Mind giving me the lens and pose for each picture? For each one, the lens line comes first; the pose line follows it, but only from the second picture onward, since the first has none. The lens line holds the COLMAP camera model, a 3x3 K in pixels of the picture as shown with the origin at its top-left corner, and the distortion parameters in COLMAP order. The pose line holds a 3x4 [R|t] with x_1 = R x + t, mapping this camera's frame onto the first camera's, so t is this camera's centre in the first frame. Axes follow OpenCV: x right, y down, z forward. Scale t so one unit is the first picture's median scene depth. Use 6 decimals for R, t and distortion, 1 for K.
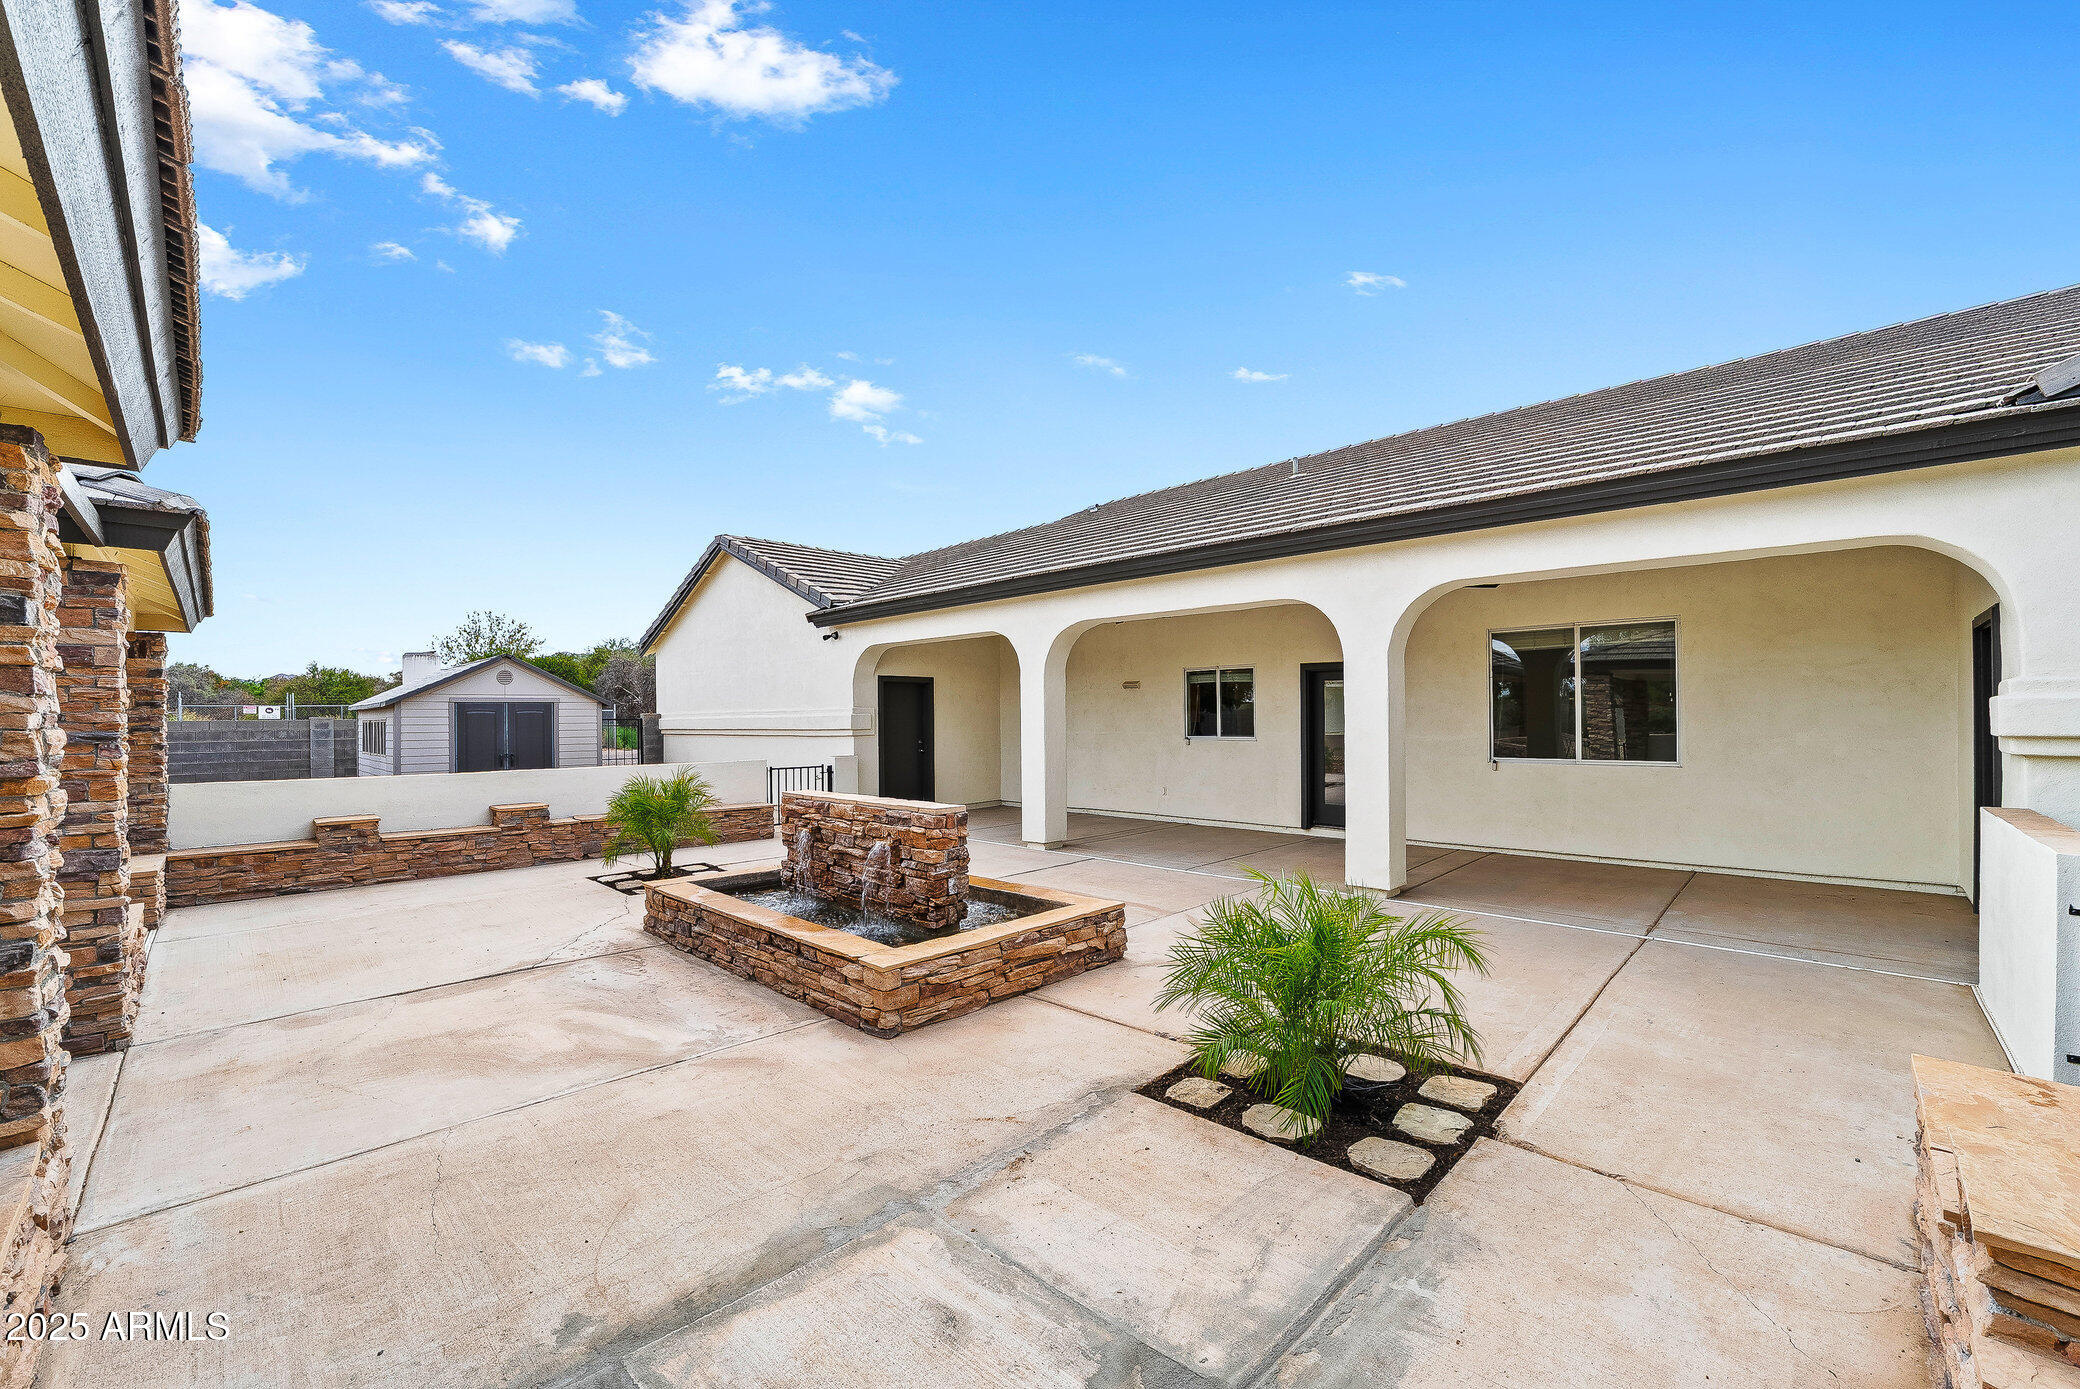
lens RADIAL K [[832.0, 0, 1052.2], [0, 832.0, 712.5], [0, 0, 1]] dist [-0.032008, 0.009271]
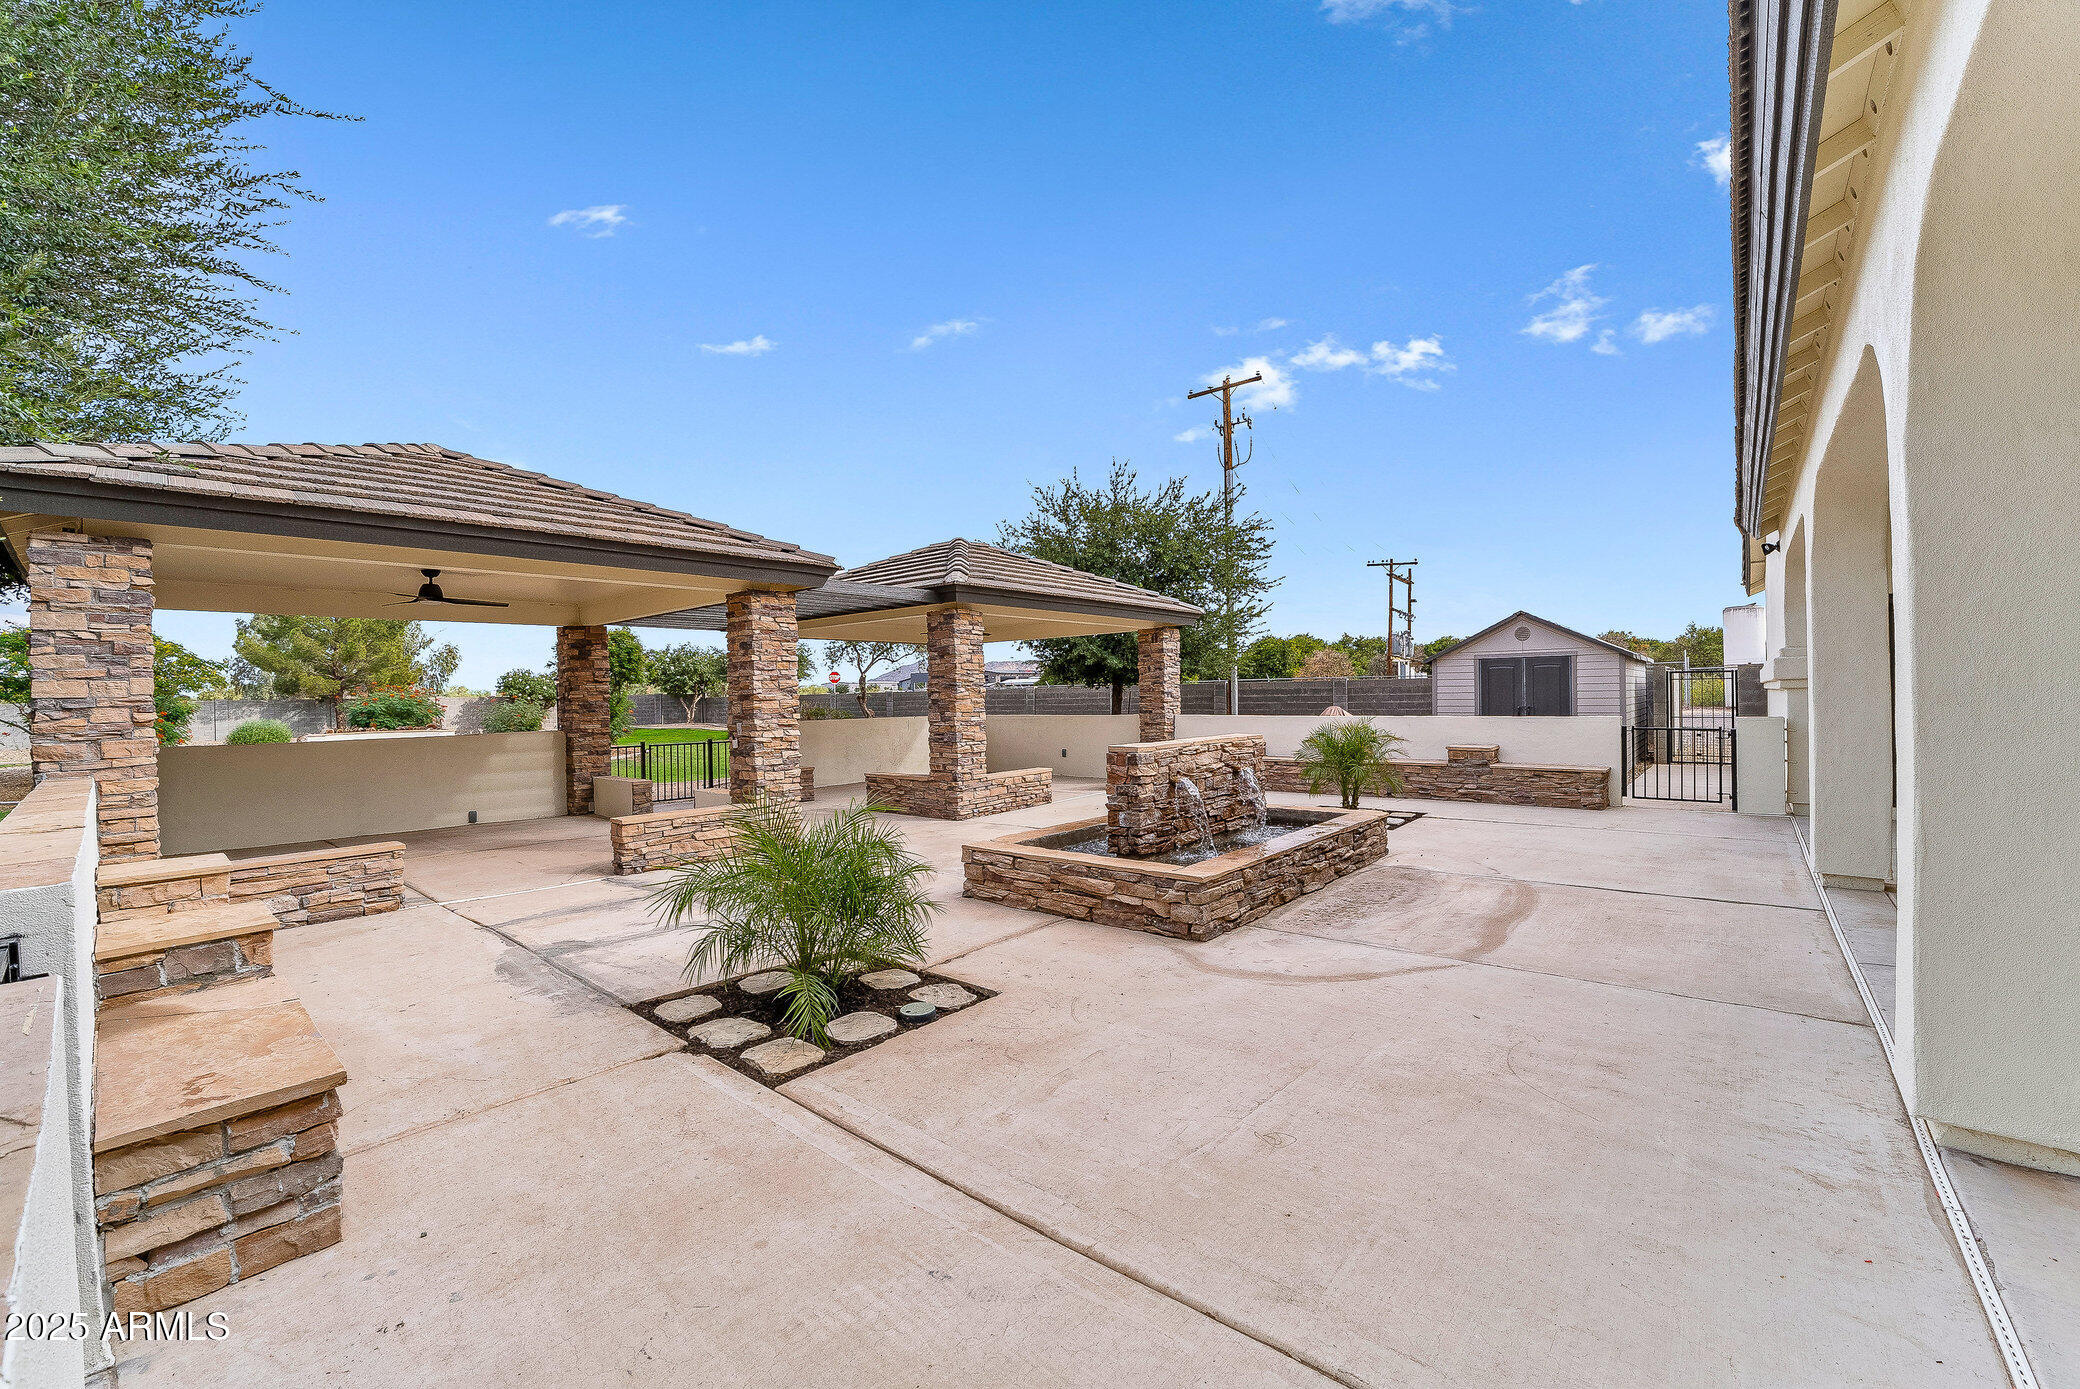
lens RADIAL K [[832.0, 0, 1030.1], [0, 832.0, 697.7], [0, 0, 1]] dist [-0.032008, 0.009271]
pose [[0.050592, 0.006872, -0.998696, 1.161783], [0.026068, 0.999627, 0.008199, 0.047805], [0.998379, -0.026449, 0.050394, 1.008800]]
